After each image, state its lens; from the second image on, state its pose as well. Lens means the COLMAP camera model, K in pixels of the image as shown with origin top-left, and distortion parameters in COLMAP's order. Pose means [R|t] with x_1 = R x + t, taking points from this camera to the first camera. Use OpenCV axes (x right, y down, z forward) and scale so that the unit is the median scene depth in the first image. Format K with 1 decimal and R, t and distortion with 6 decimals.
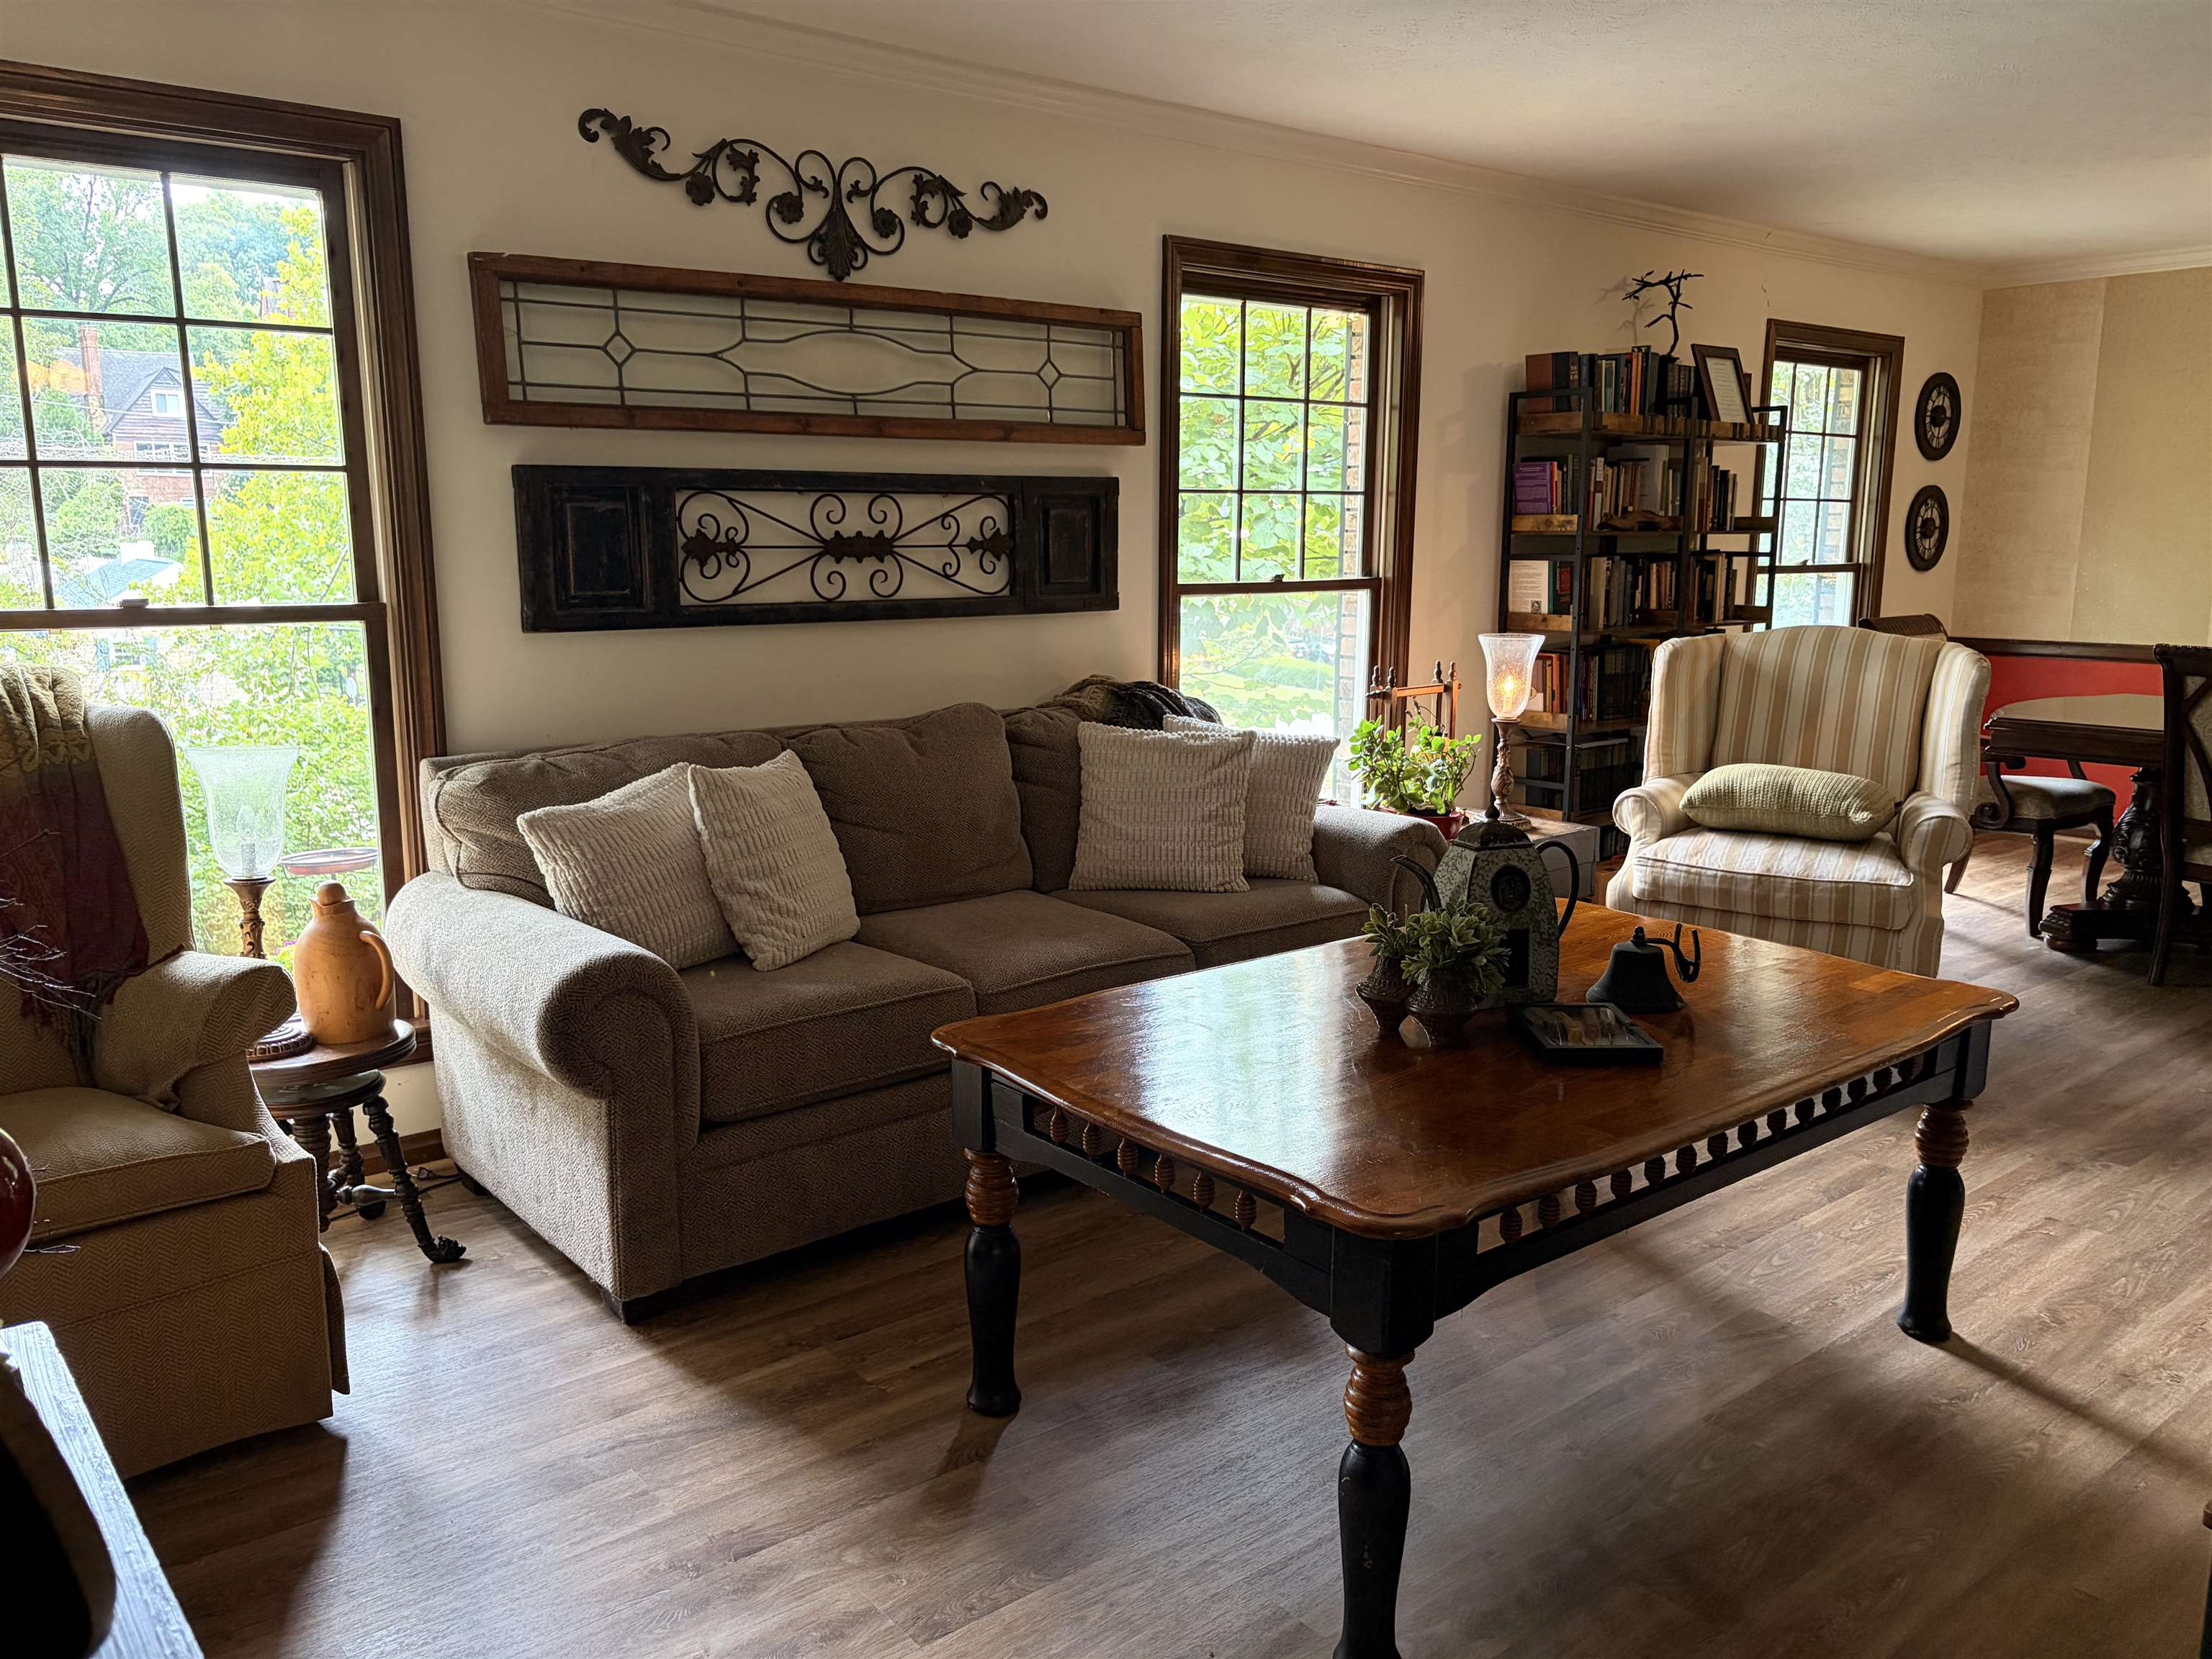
lens RADIAL K [[1700.1, 0, 1095.6], [0, 1700.1, 833.5], [0, 0, 1]] dist [0.040765, -0.026943]
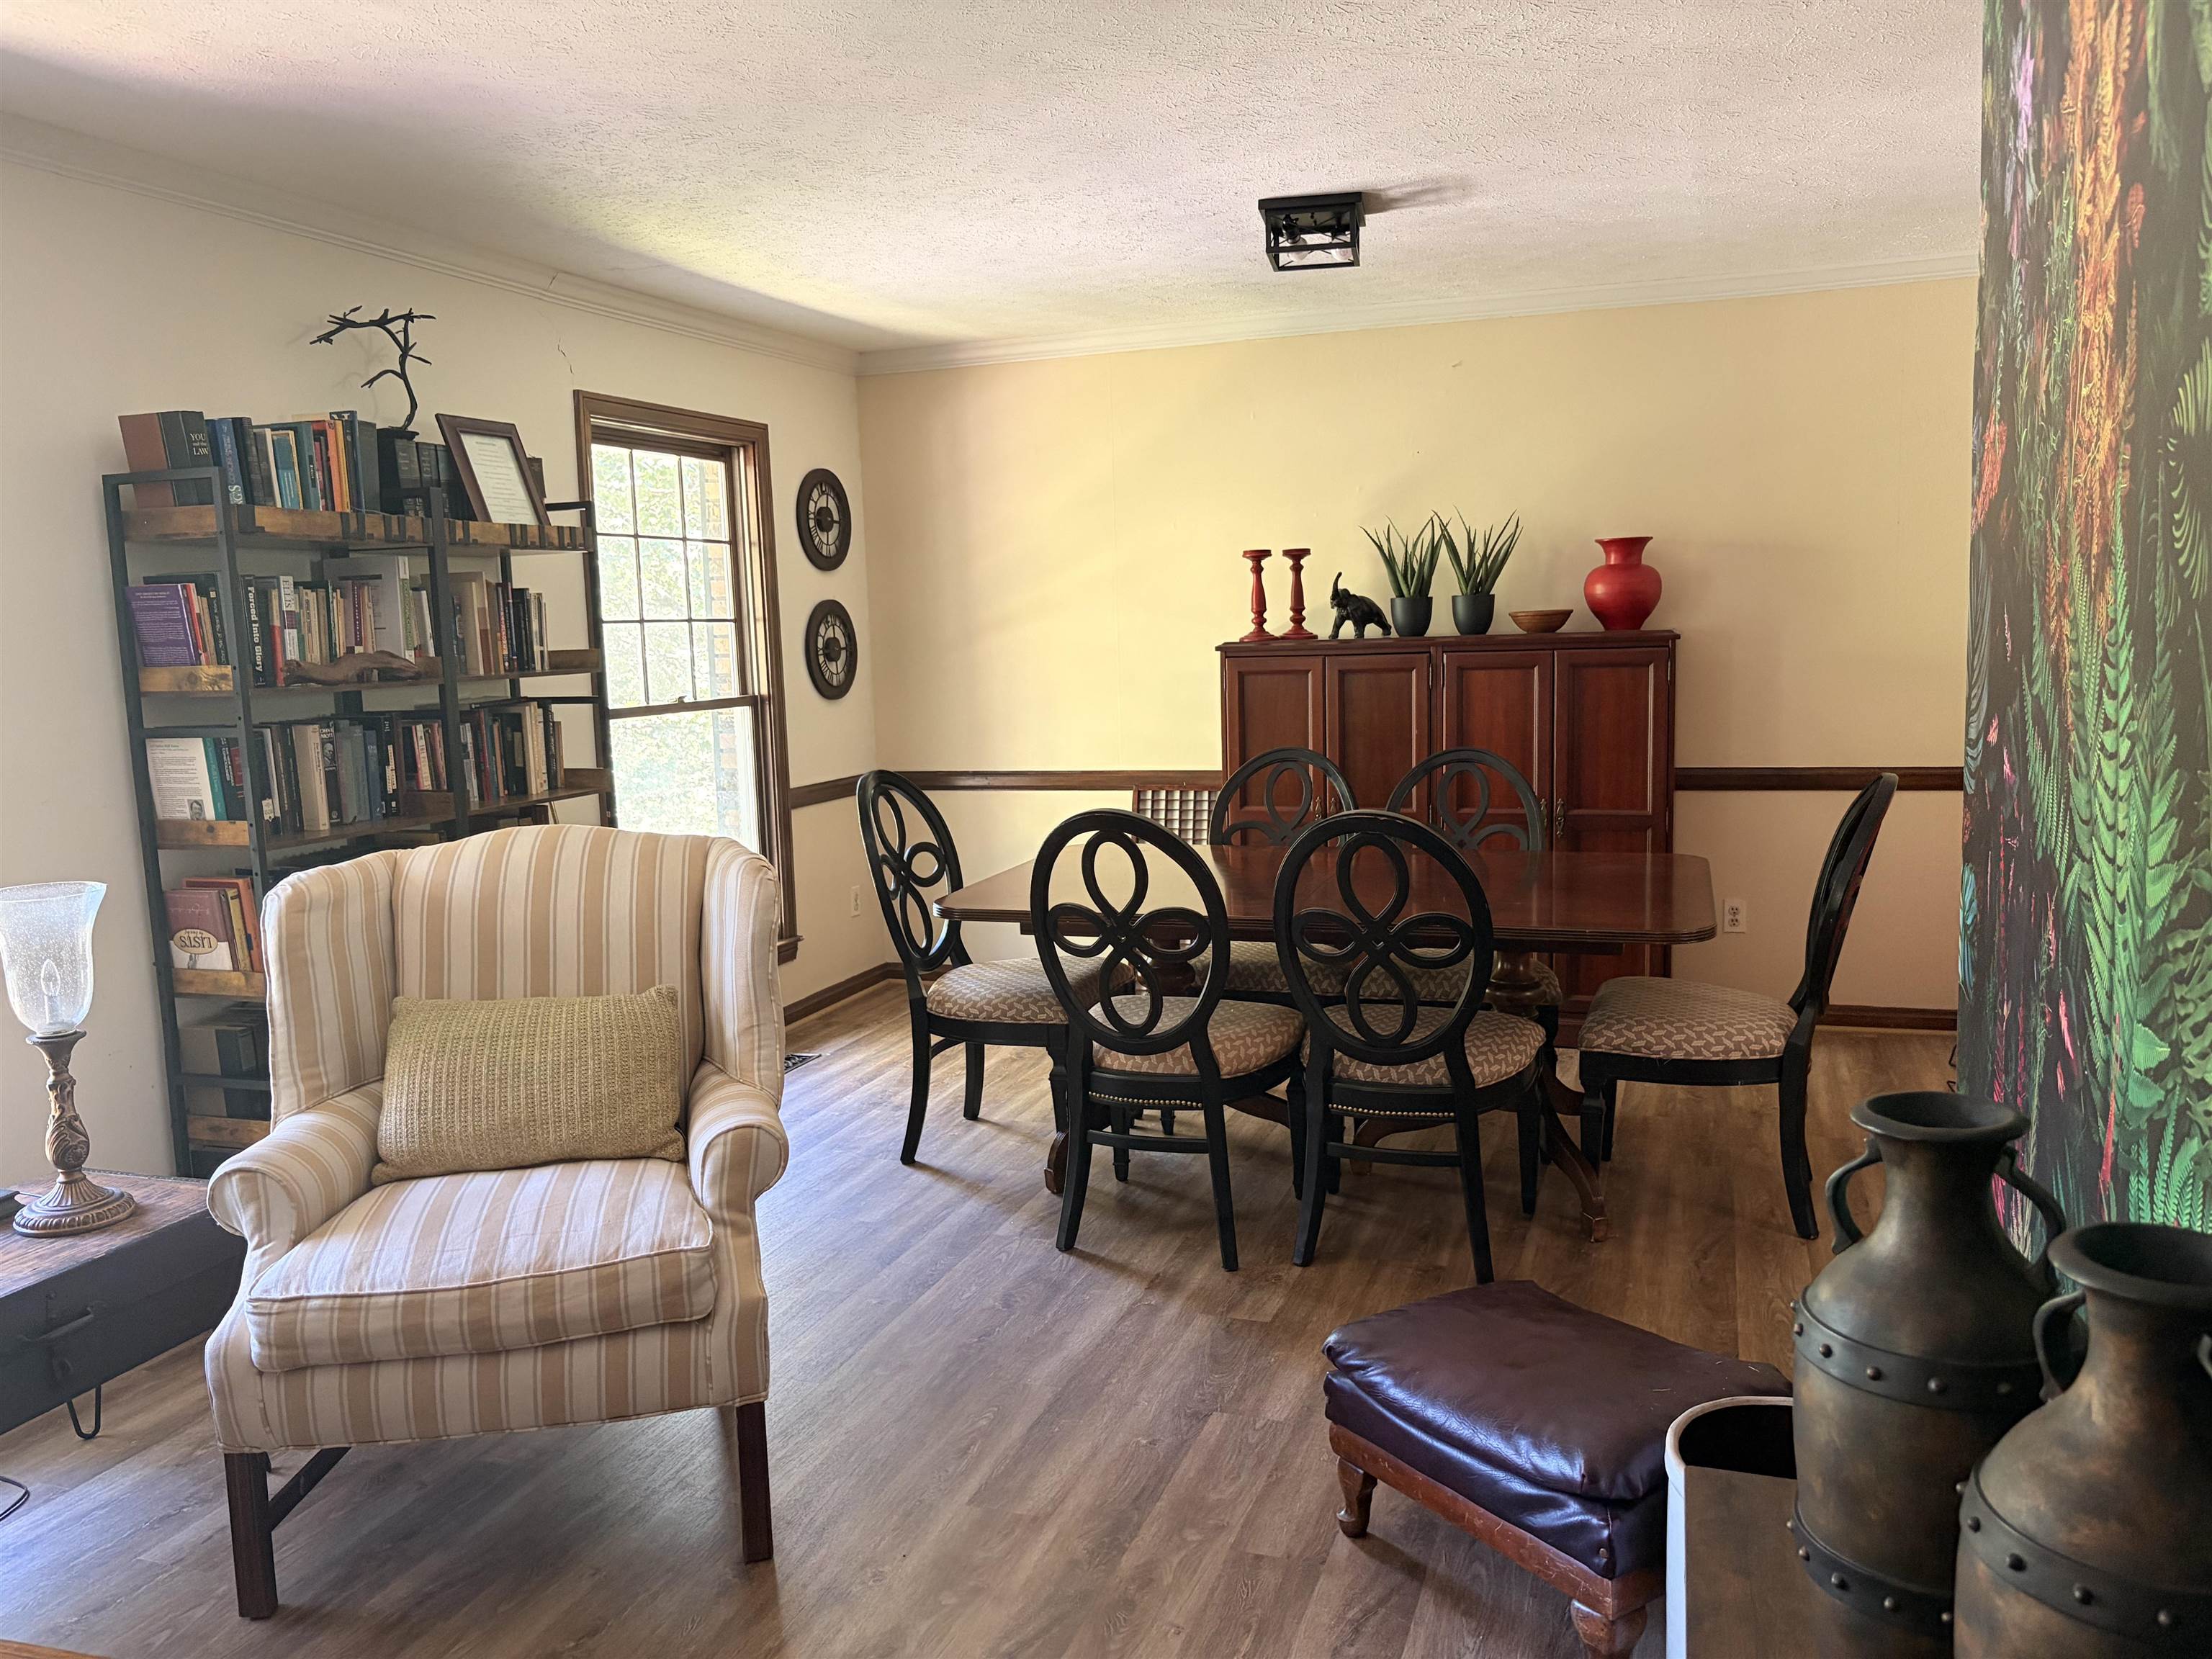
lens RADIAL K [[1700.1, 0, 1119.7], [0, 1700.1, 842.9], [0, 0, 1]] dist [0.040765, -0.026943]
pose [[0.856007, -0.098758, 0.507444, 0.213966], [0.125911, 0.991852, -0.019366, -0.061488], [-0.501397, 0.080470, 0.861467, 0.264828]]
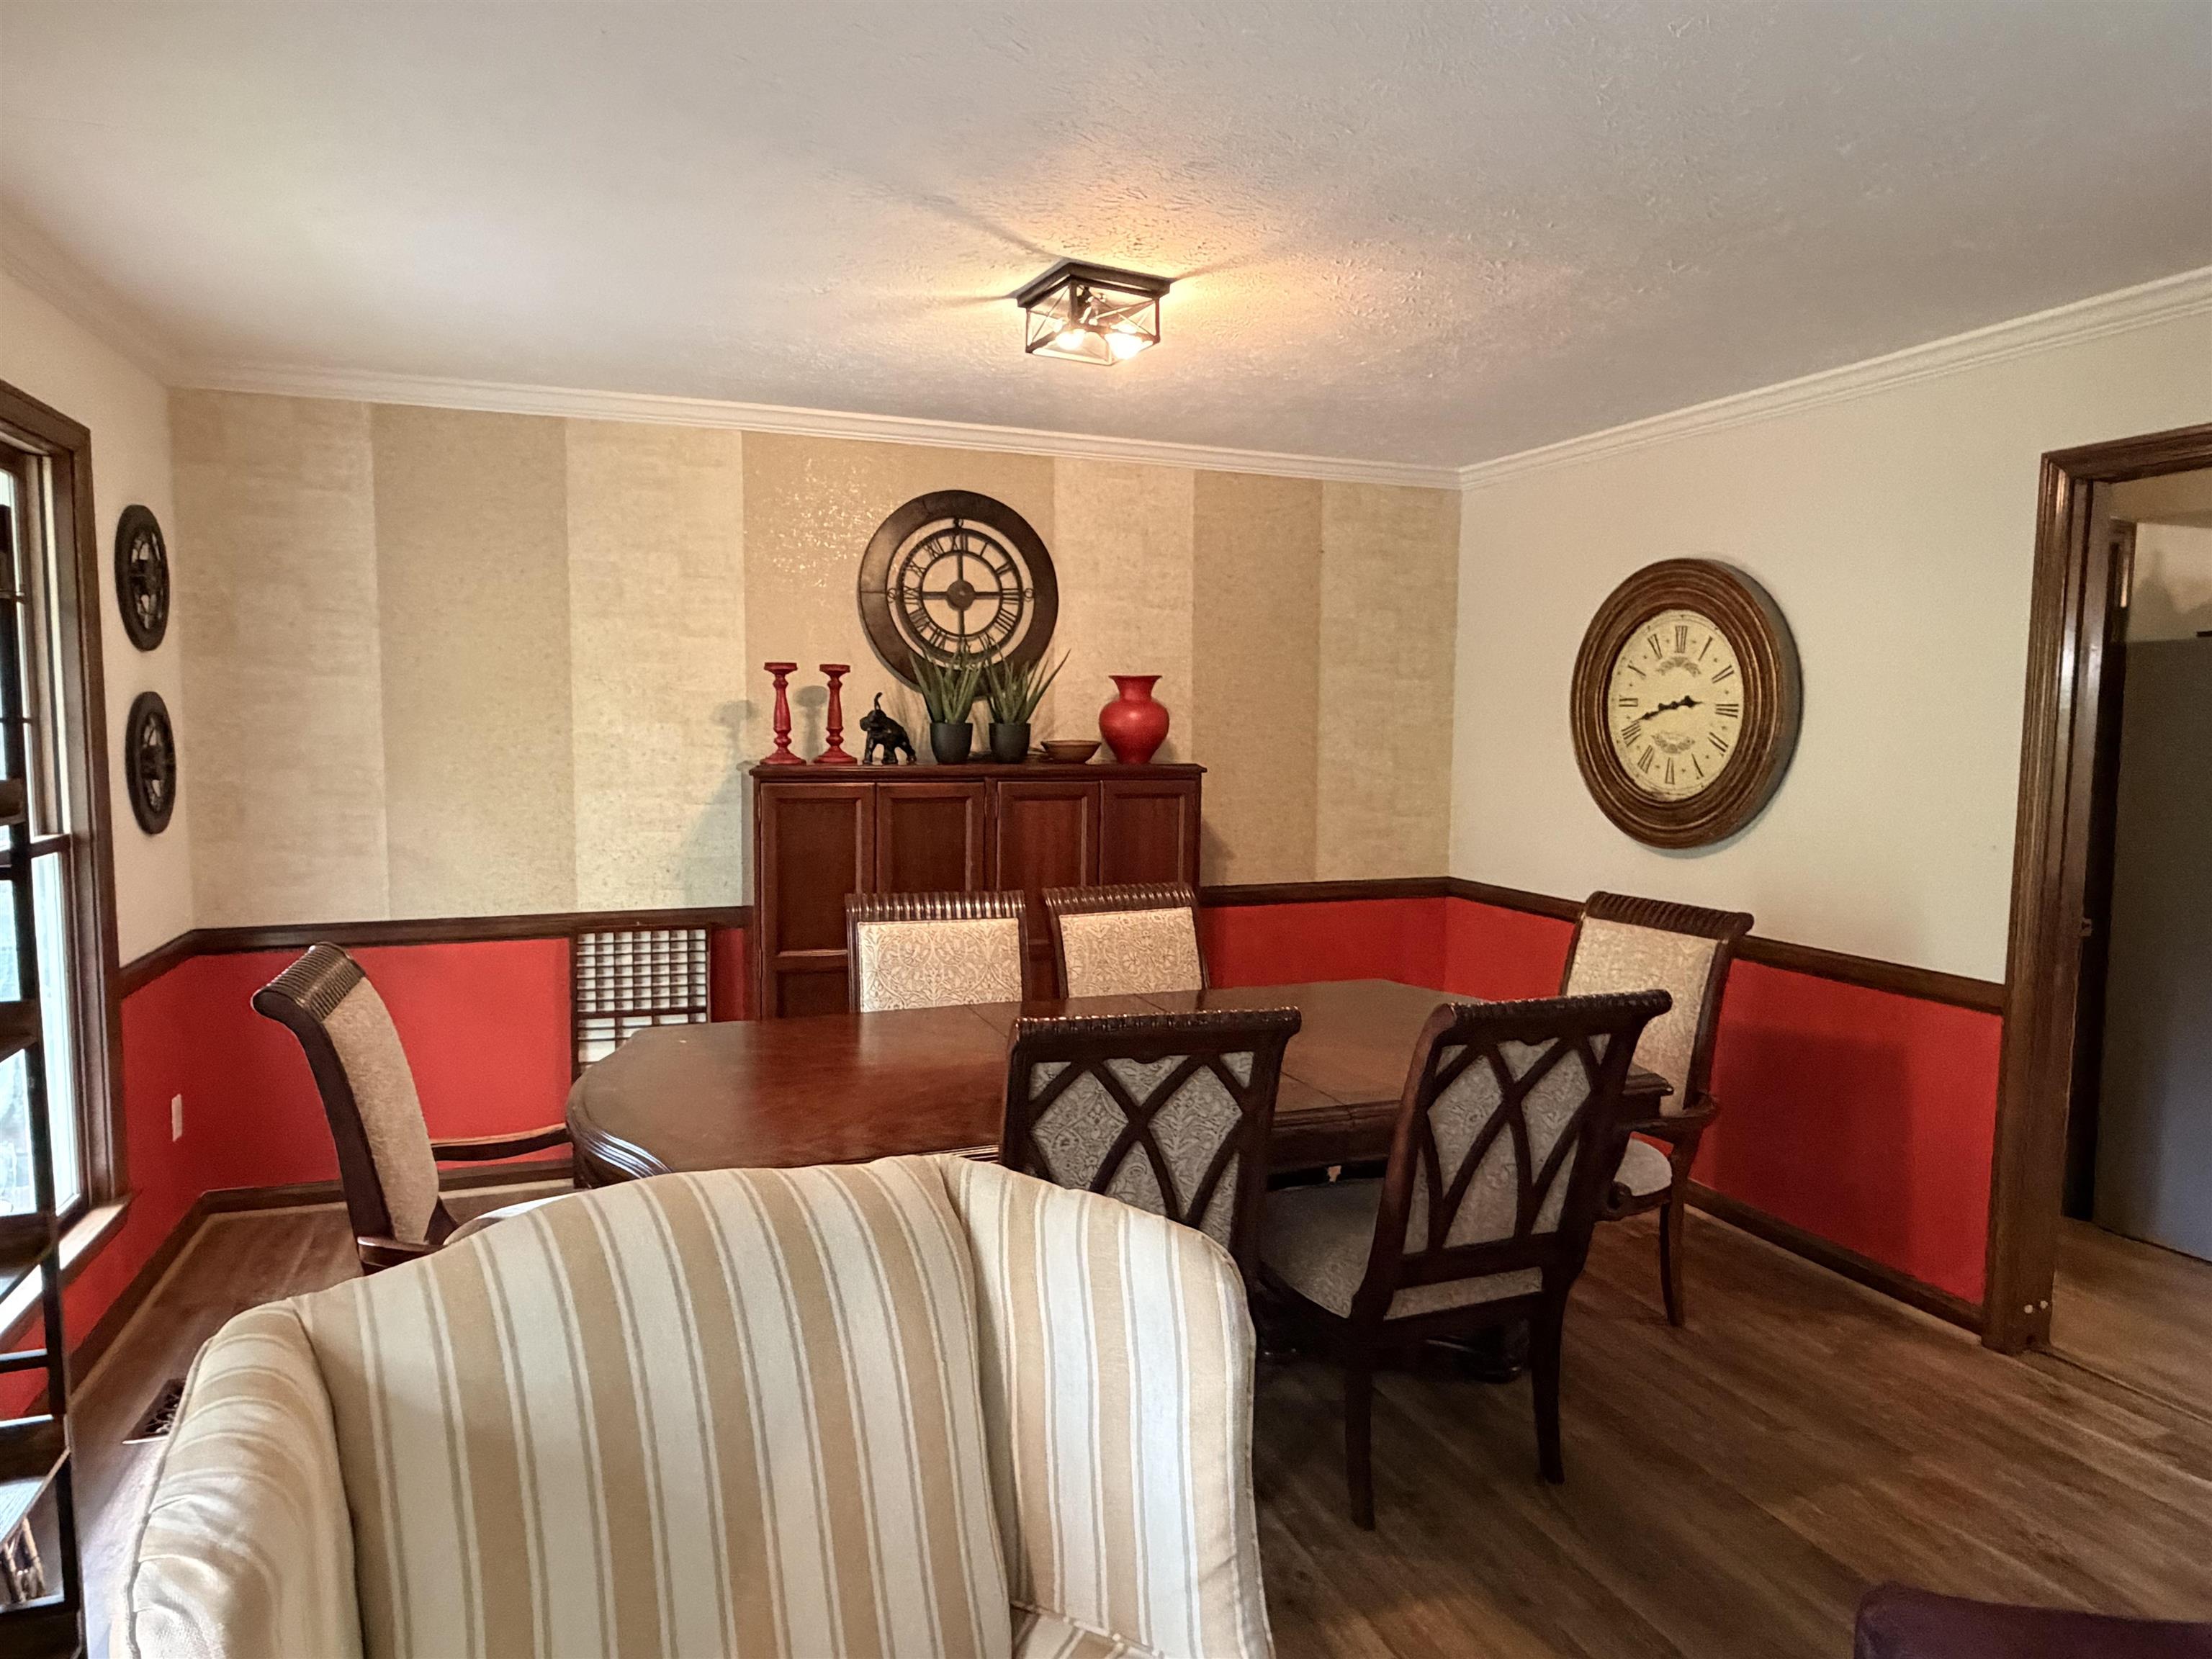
lens RADIAL K [[1342.3, 0, 1109.5], [0, 1342.3, 837.5], [0, 0, 1]] dist [-0.016223, 0.001035]
pose [[0.313217, -0.087798, 0.945614, 0.189092], [0.159457, 0.986443, 0.038772, -0.148627], [-0.936199, 0.138641, 0.322971, 0.685996]]
